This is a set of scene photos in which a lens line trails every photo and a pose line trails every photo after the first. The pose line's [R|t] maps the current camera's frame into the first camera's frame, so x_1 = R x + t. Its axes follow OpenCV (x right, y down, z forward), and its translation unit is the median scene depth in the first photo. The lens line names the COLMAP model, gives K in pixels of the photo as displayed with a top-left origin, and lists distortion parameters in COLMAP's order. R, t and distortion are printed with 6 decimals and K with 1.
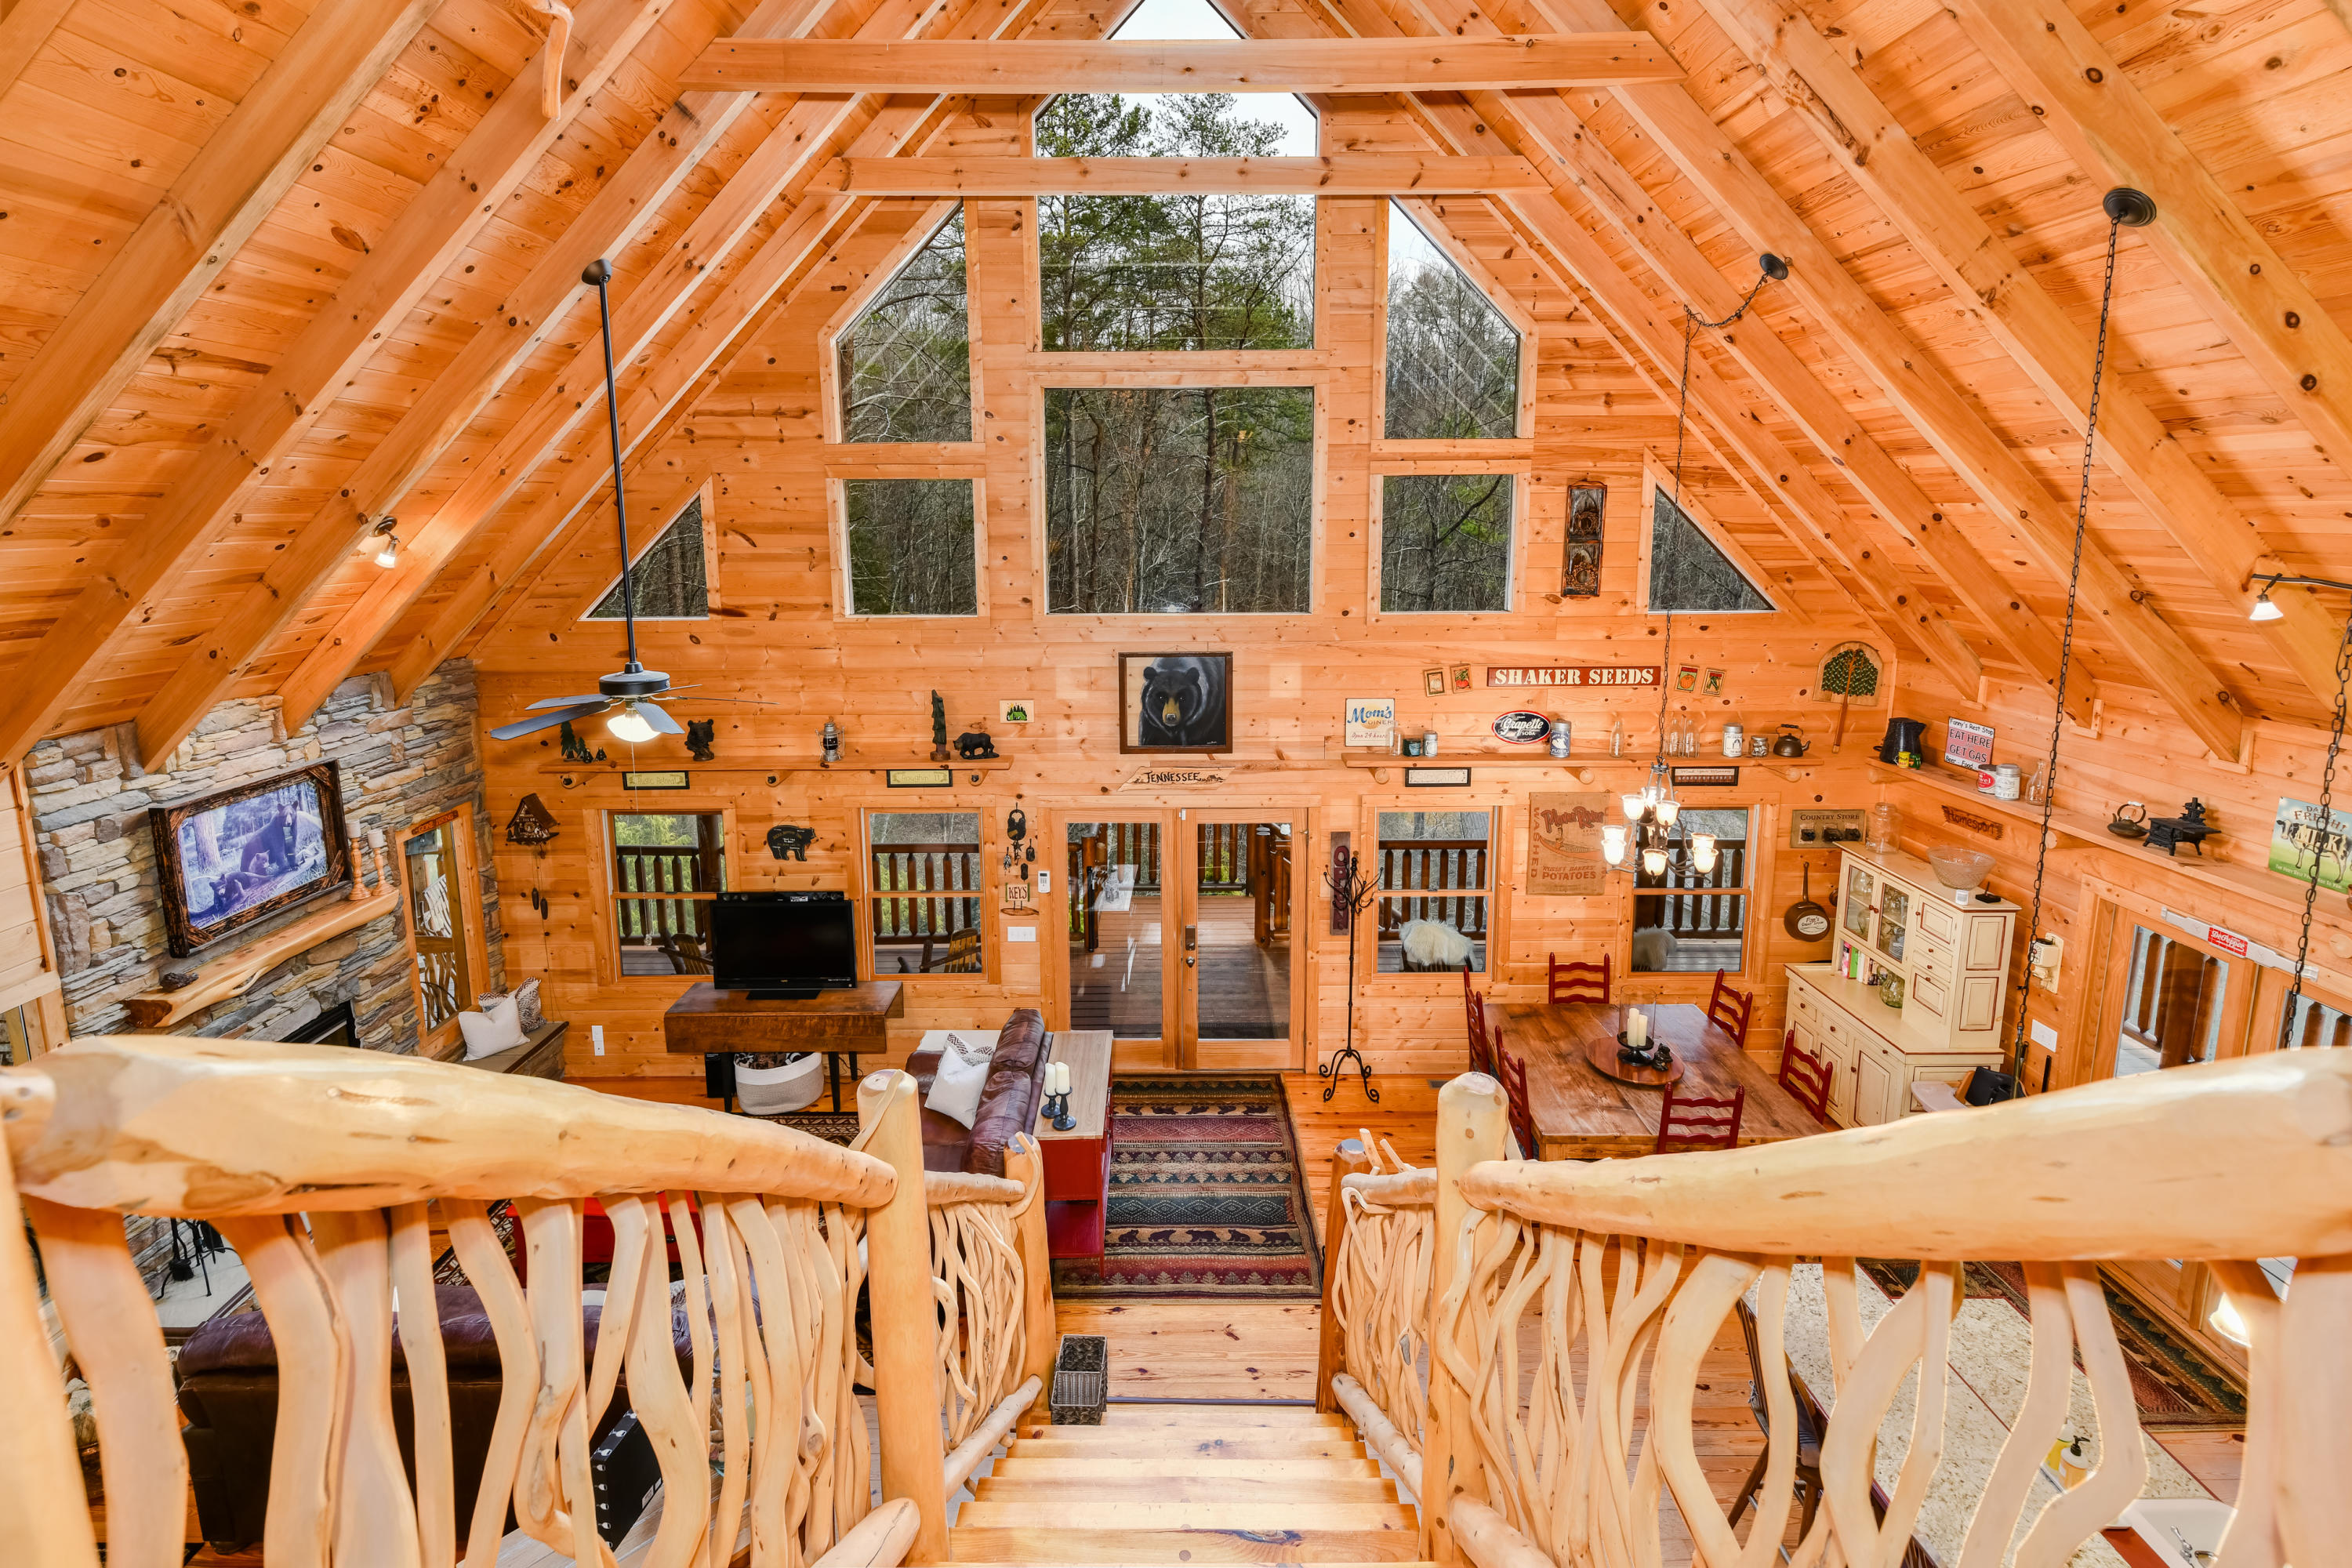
lens RADIAL K [[1012.6, 0, 1160.5], [0, 1012.6, 680.8], [0, 0, 1]] dist [0.011744, -0.005735]
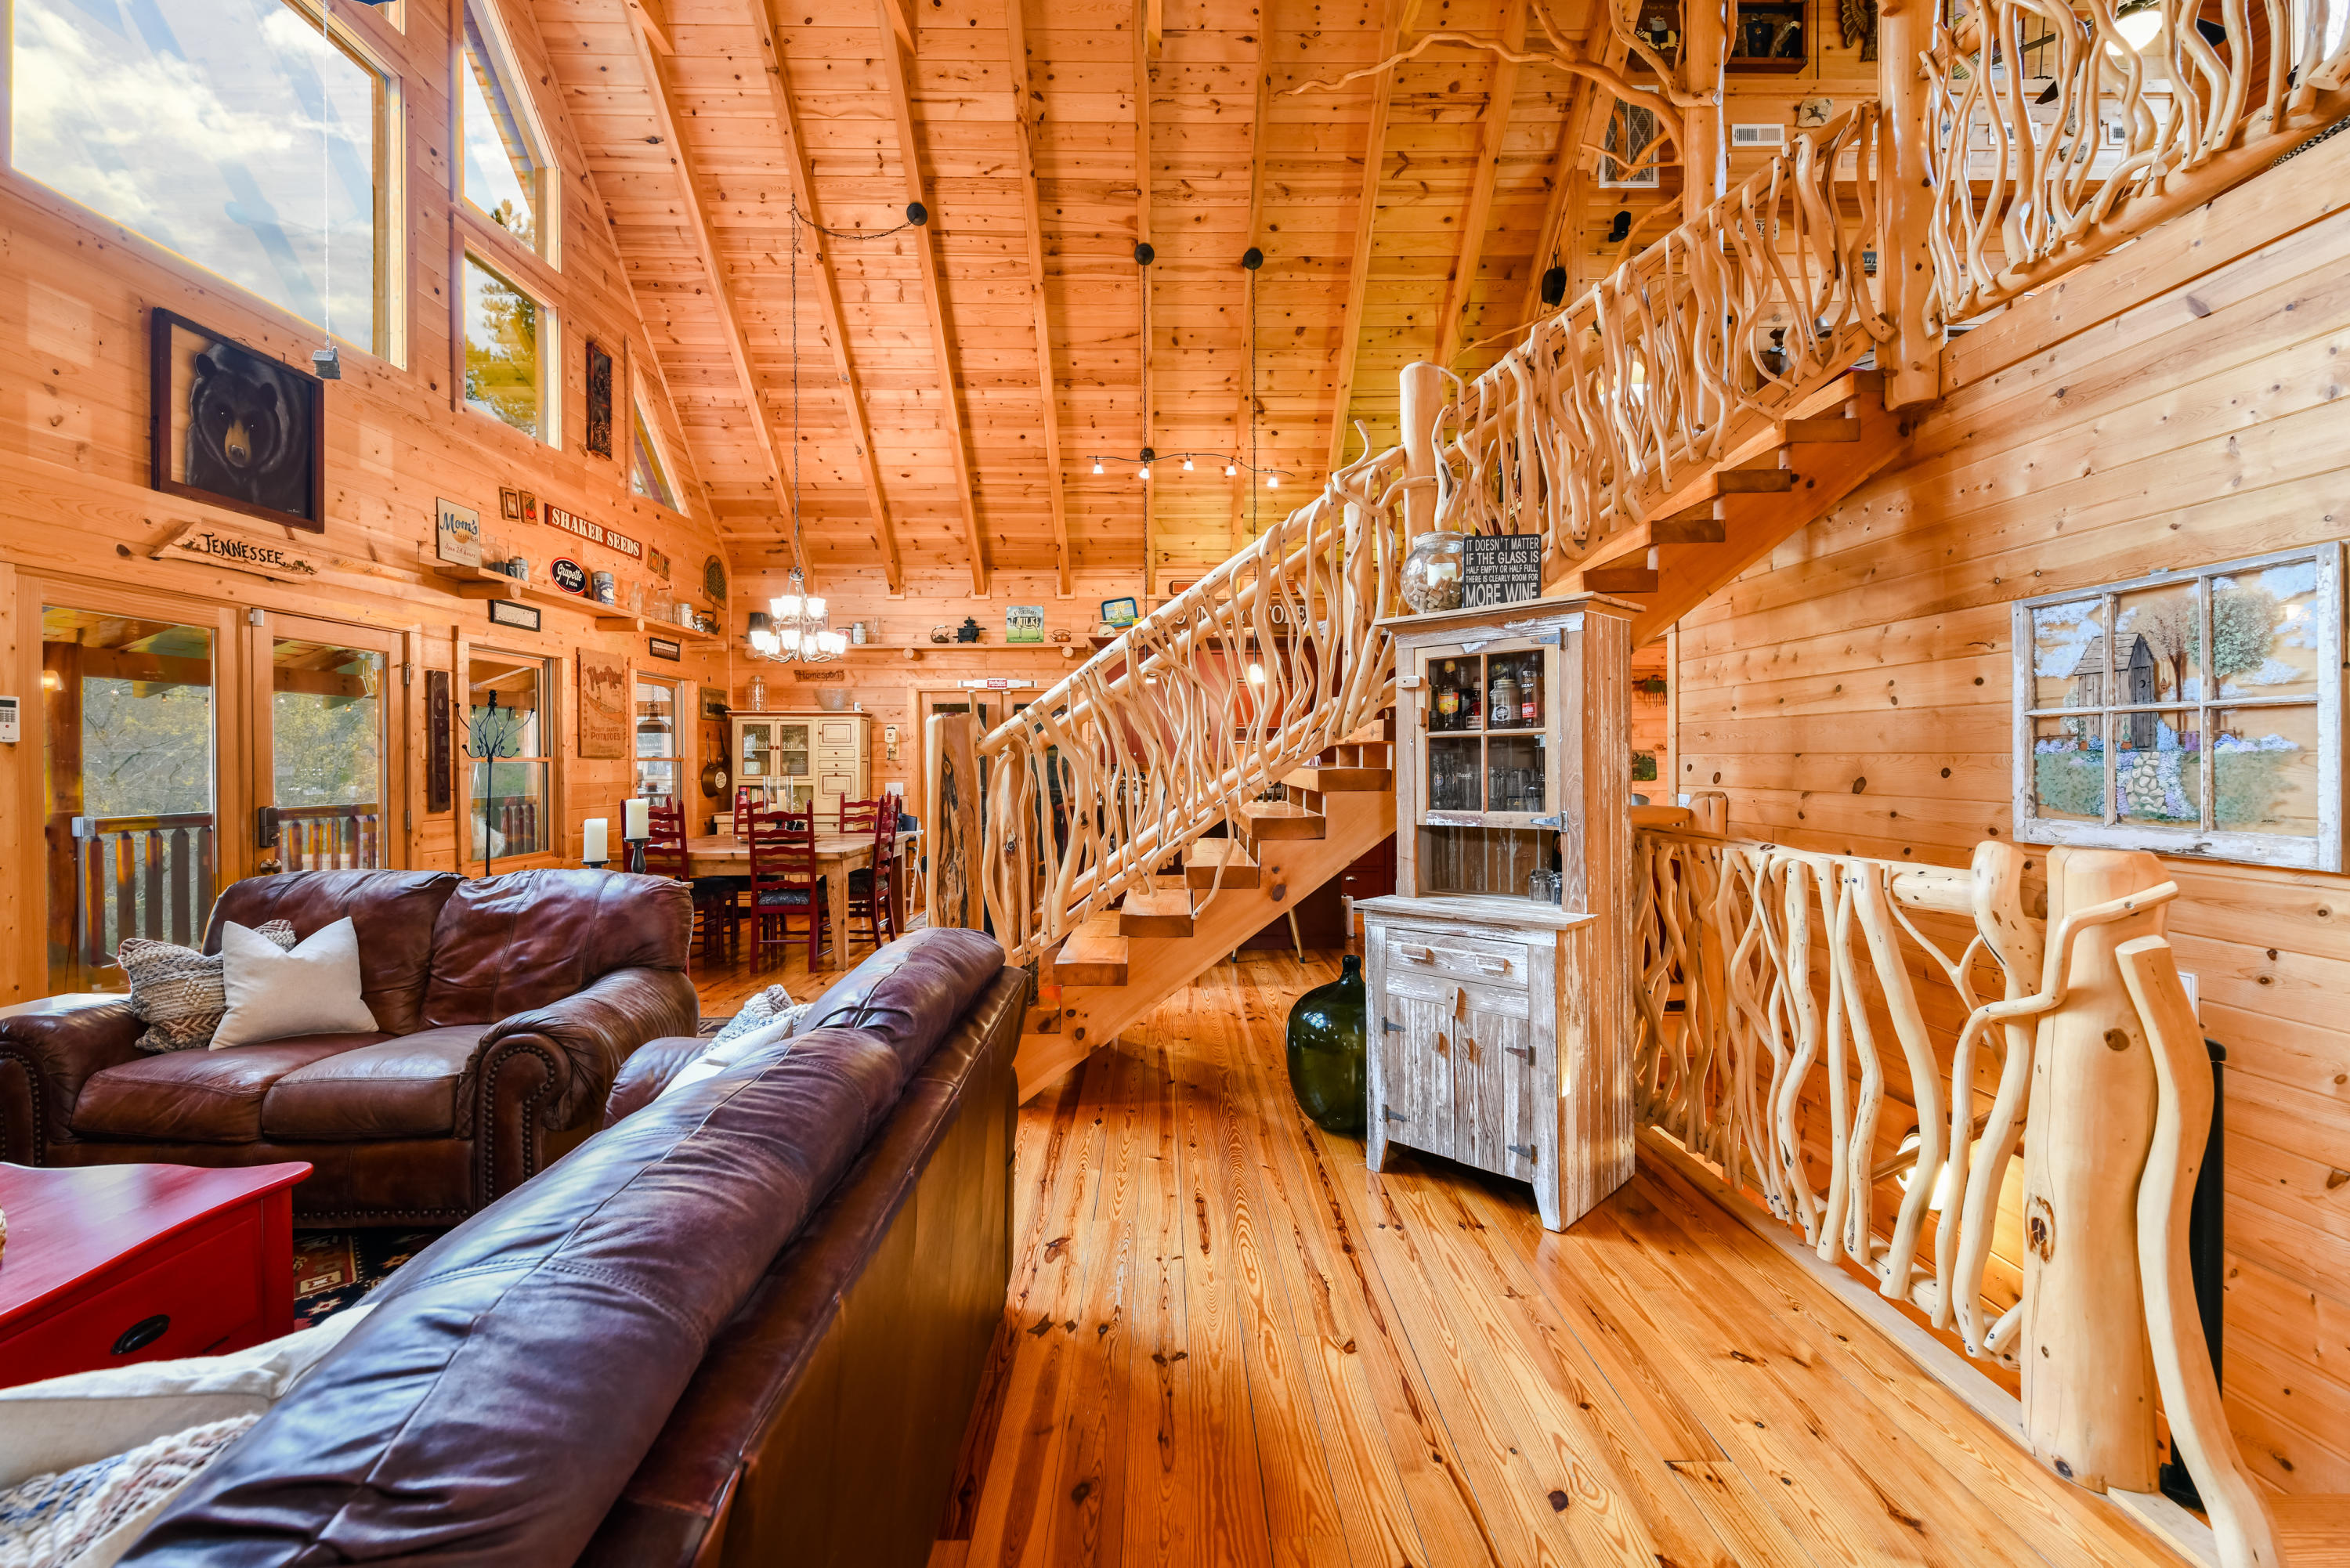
lens RADIAL K [[1011.7, 0, 1165.7], [0, 1011.7, 769.6], [0, 0, 1]] dist [0.011744, -0.005735]
pose [[-0.003721, -0.003623, 0.999987, -0.612500], [0.152069, 0.988361, 0.004147, 0.311295], [-0.988363, 0.152082, -0.003127, 0.477950]]
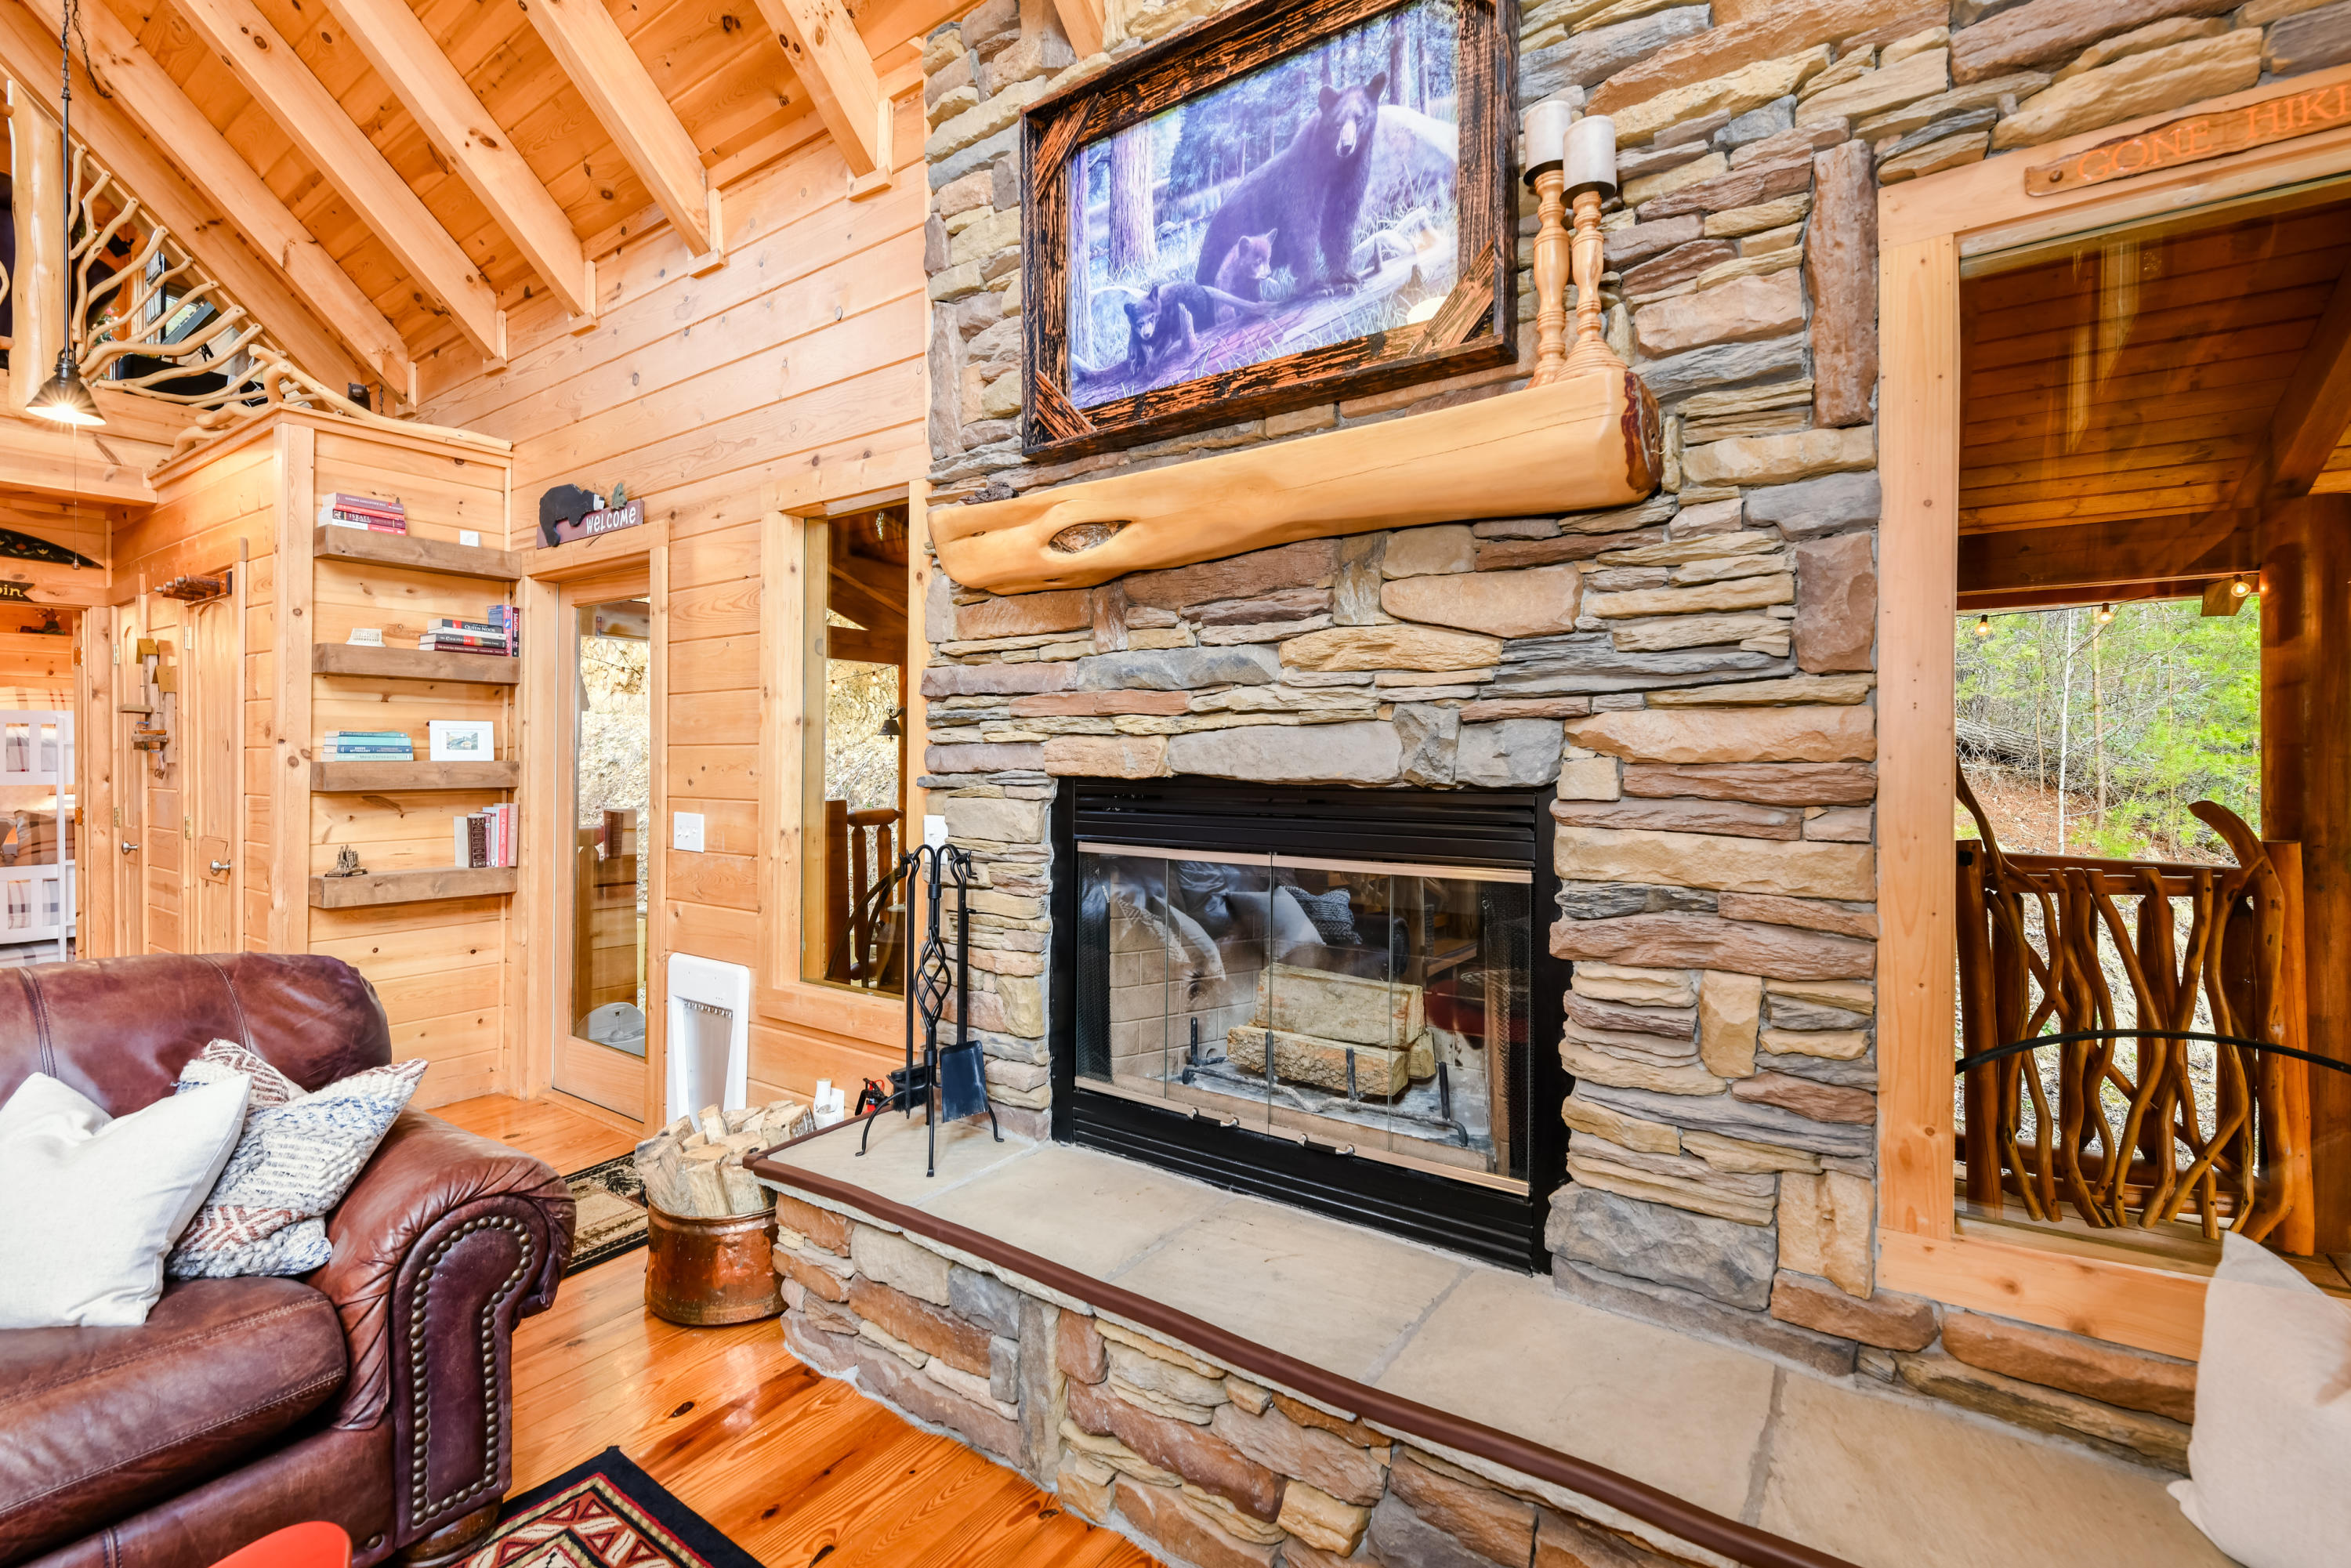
lens RADIAL K [[1012.1, 0, 1187.3], [0, 1012.1, 765.5], [0, 0, 1]] dist [0.011744, -0.005735]
pose [[-0.569417, 0.009611, -0.821992, -0.429875], [-0.120259, 0.988200, 0.094861, 0.245329], [0.813205, 0.152867, -0.561542, 0.916640]]
